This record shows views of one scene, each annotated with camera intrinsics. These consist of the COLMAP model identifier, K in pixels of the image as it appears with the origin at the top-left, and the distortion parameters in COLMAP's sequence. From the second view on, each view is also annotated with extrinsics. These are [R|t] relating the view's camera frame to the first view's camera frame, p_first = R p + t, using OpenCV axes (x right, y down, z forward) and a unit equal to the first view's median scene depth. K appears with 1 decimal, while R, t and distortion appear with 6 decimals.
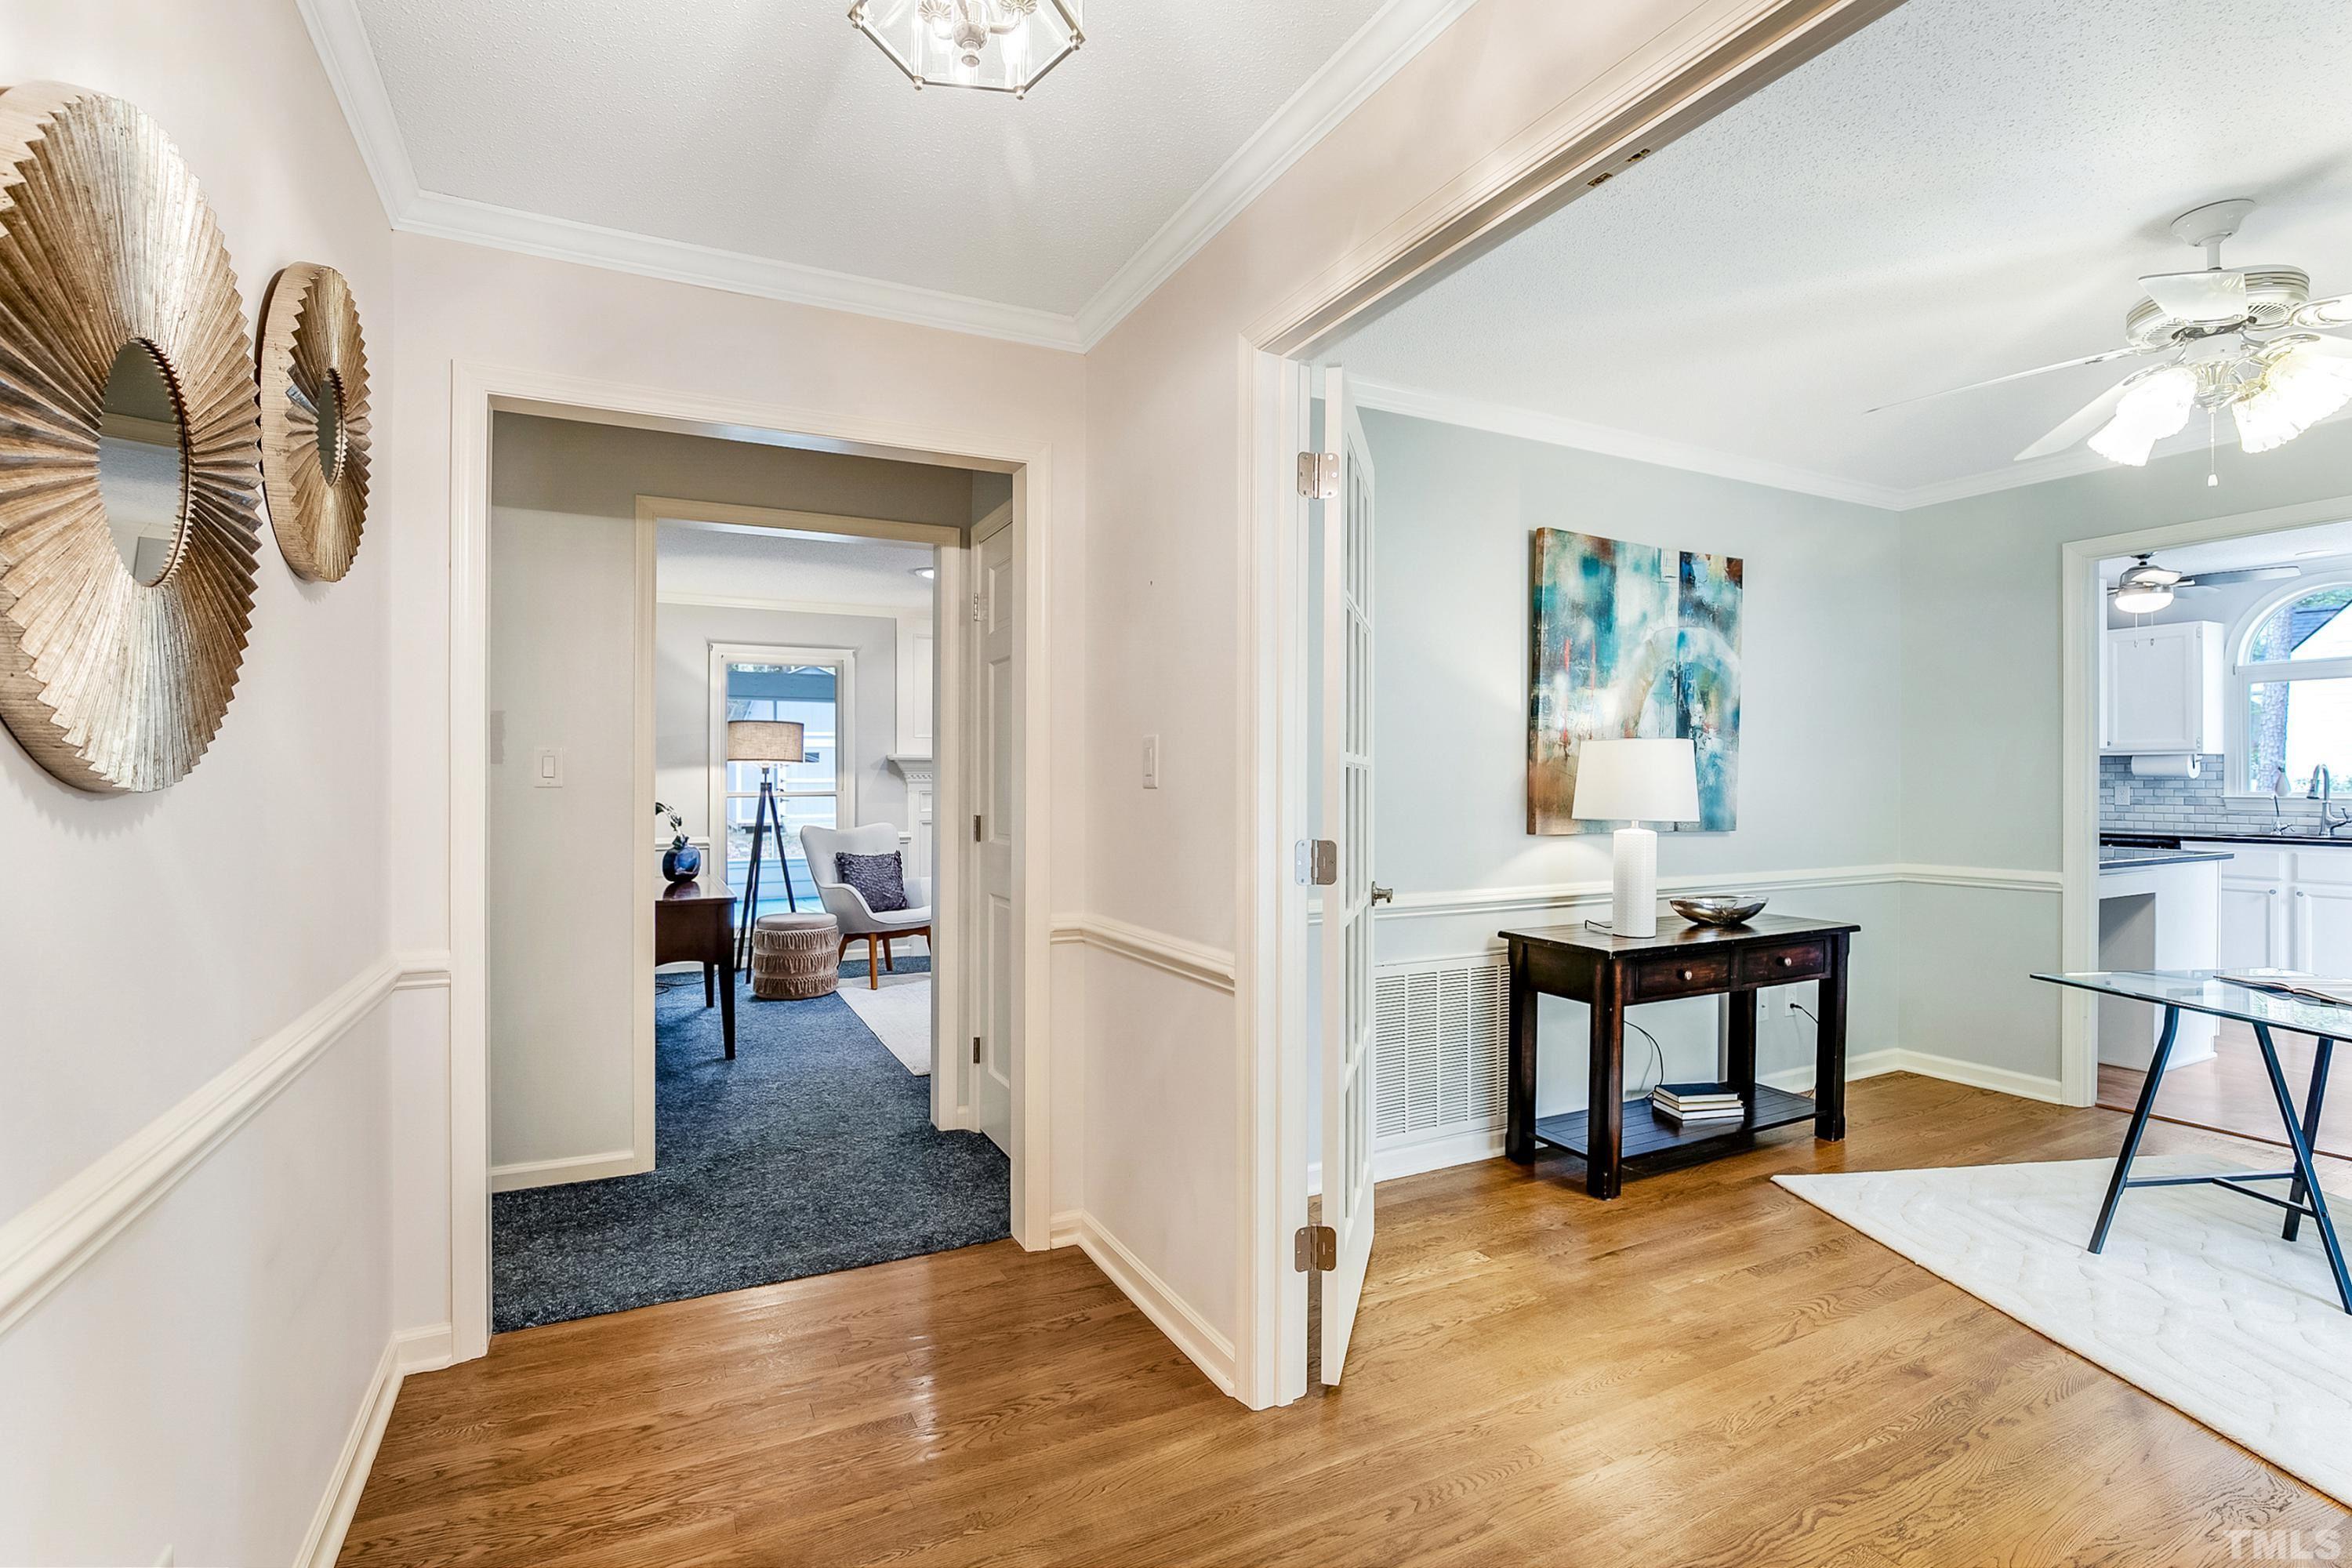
lens RADIAL K [[1086.8, 0, 1209.9], [0, 1086.8, 794.0], [0, 0, 1]] dist [-0.004859, 0.000093]
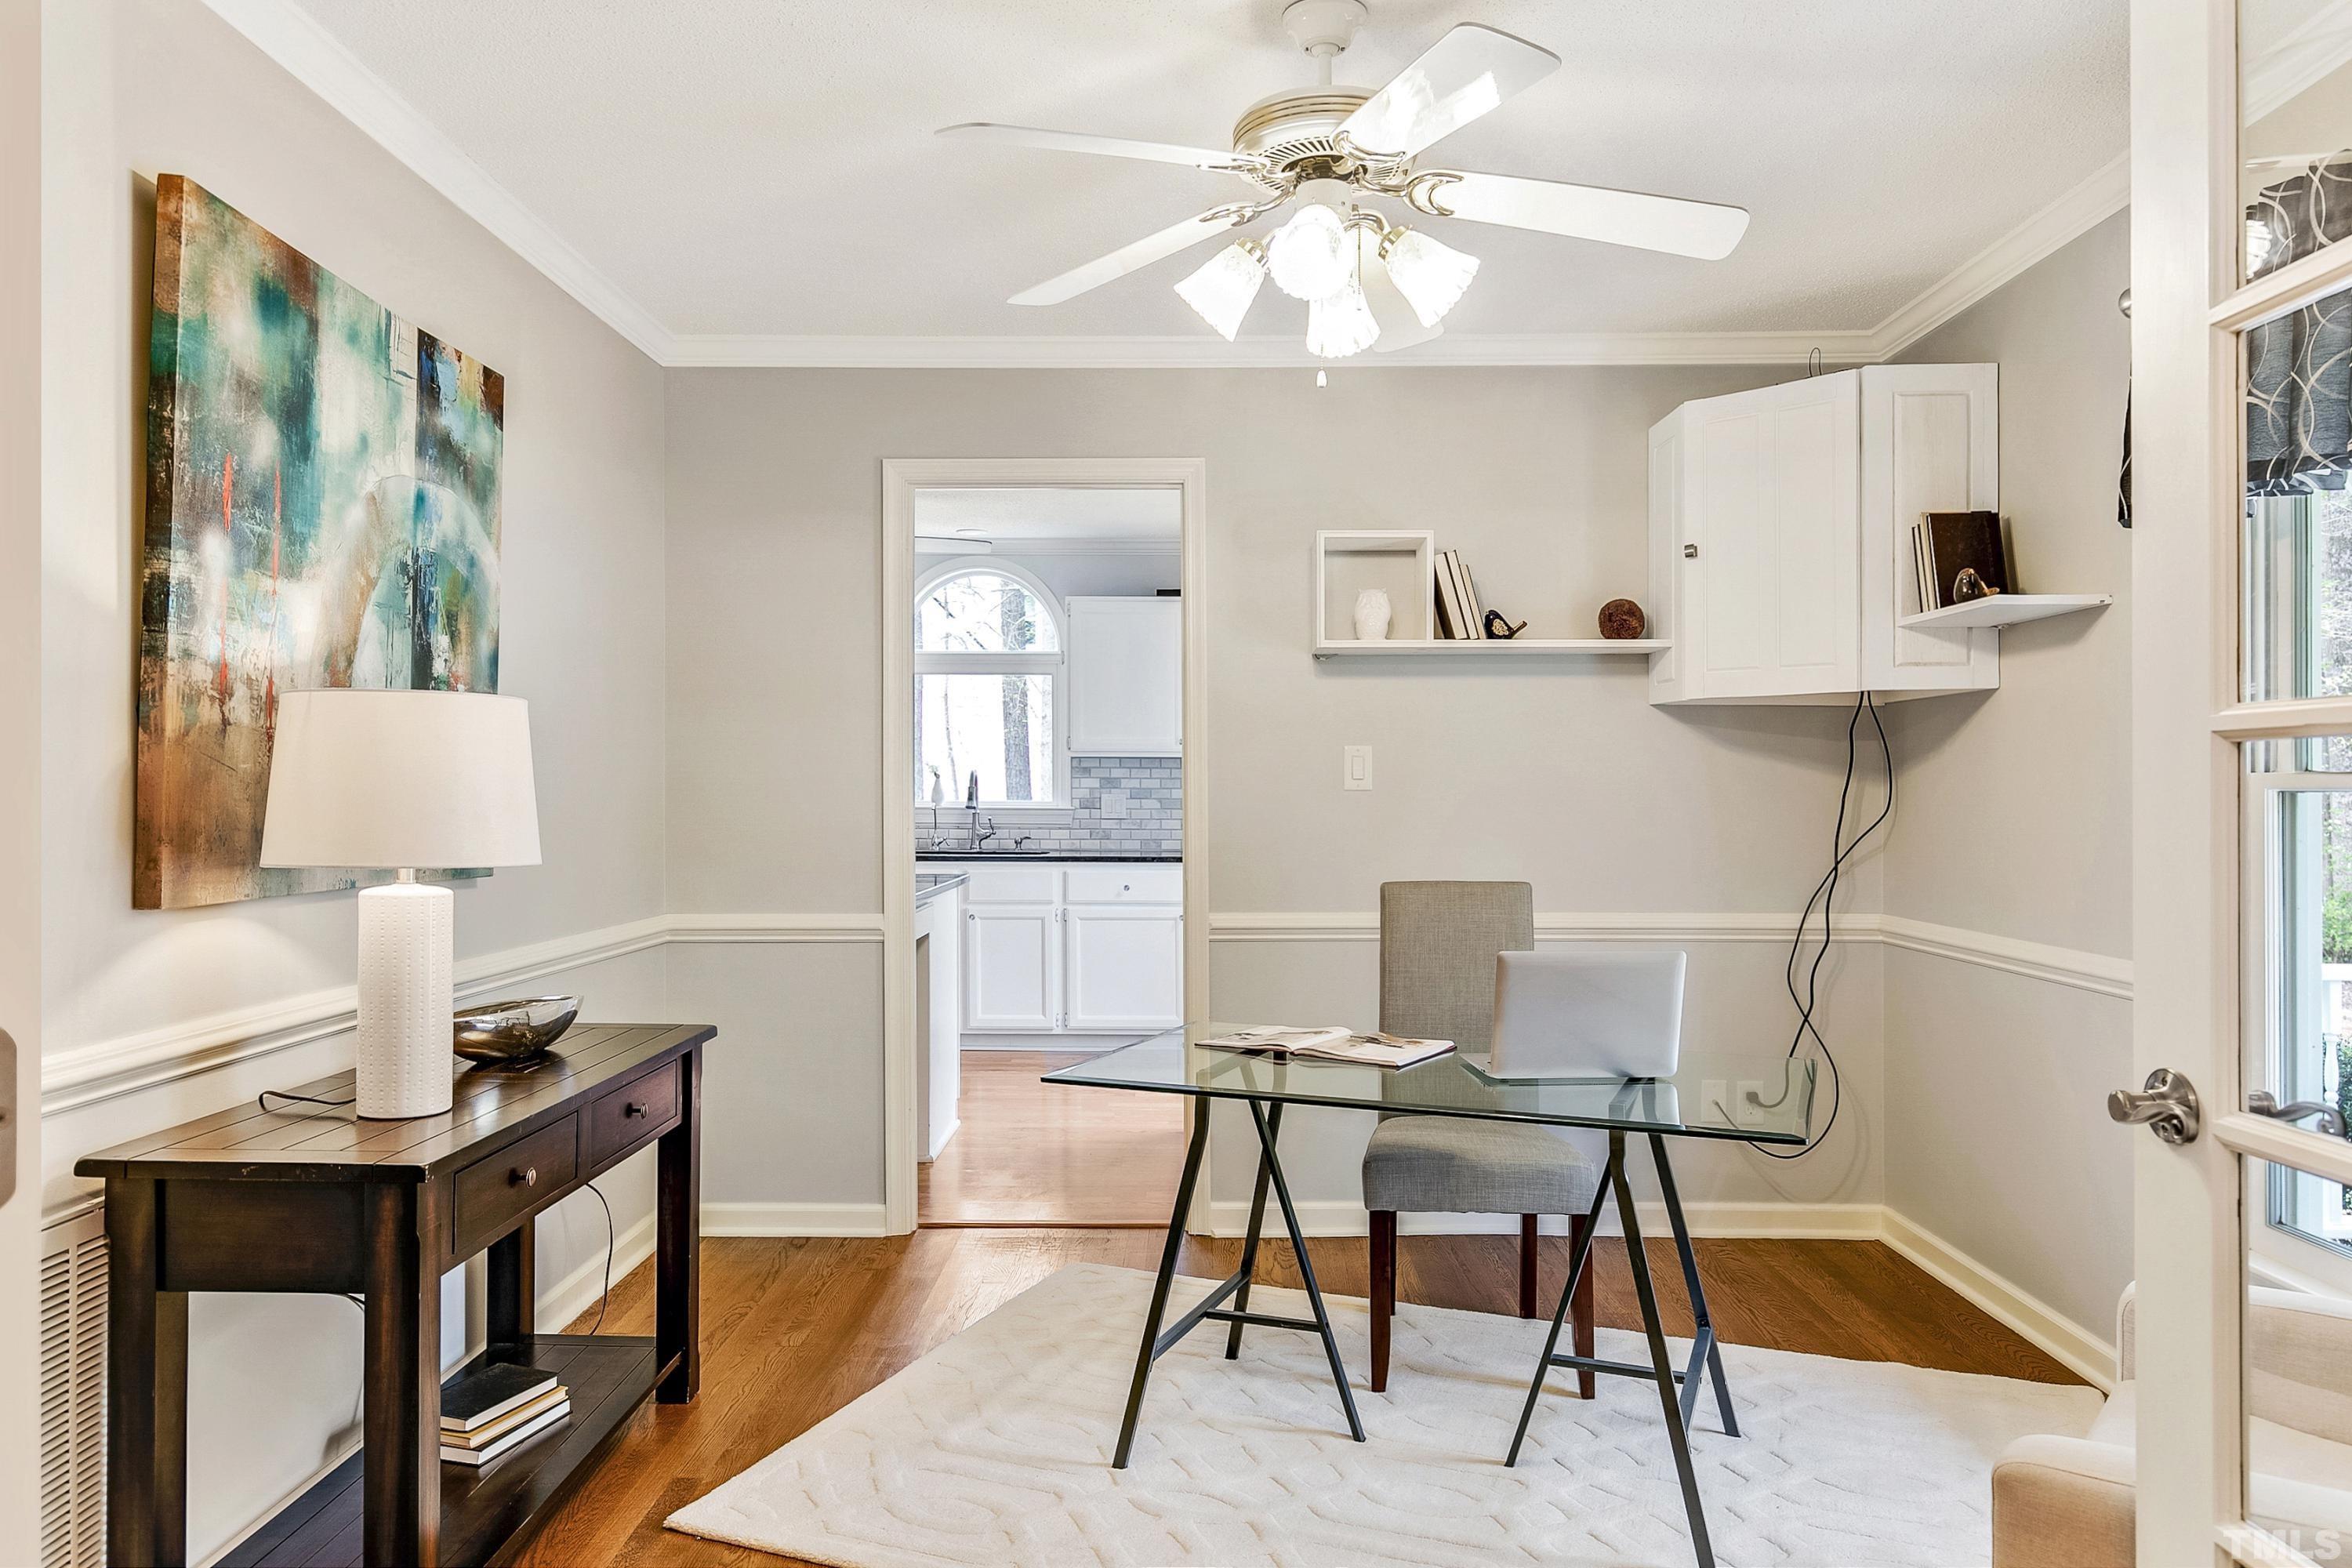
lens RADIAL K [[1561.4, 0, 1154.6], [0, 1561.4, 796.8], [0, 0, 1]] dist [0.003385, -0.002406]
pose [[0.498377, -0.000889, 0.866960, -0.027574], [0.006411, 0.999976, -0.002659, -0.001576], [-0.866937, 0.006883, 0.498371, 0.351091]]
